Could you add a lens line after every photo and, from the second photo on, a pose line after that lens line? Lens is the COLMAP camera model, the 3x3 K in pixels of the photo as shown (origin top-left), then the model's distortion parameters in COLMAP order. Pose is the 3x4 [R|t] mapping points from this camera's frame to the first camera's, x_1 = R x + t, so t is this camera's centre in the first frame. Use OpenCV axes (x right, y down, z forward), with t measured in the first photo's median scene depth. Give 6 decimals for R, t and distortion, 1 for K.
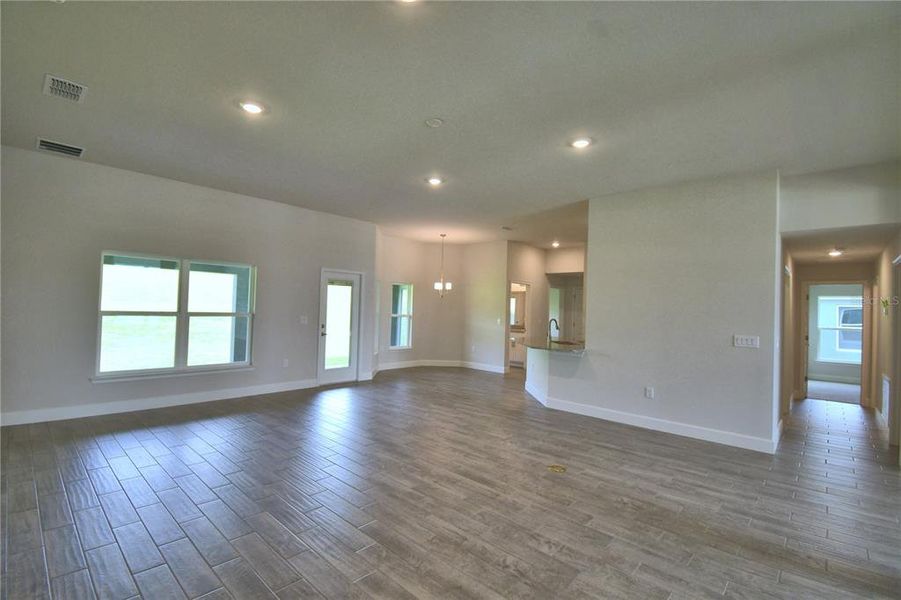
lens RADIAL K [[404.2, 0, 458.1], [0, 404.2, 303.5], [0, 0, 1]] dist [-0.010941, -0.007281]
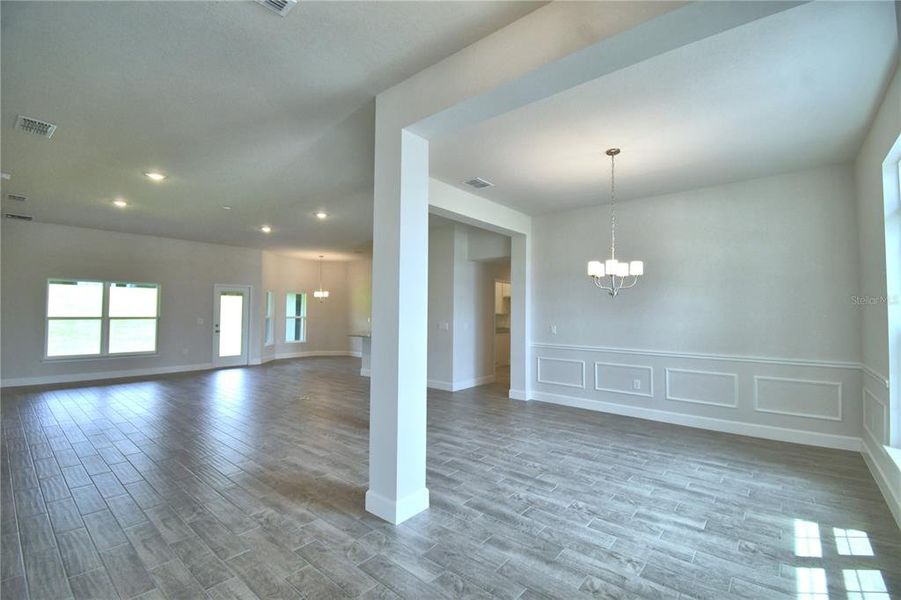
lens RADIAL K [[404.2, 0, 455.3], [0, 404.2, 298.2], [0, 0, 1]] dist [-0.010941, -0.007281]
pose [[0.999555, -0.015569, 0.025440, 0.438065], [0.015928, 0.999776, -0.013958, -0.004985], [-0.025217, 0.014357, 0.999579, -0.392873]]
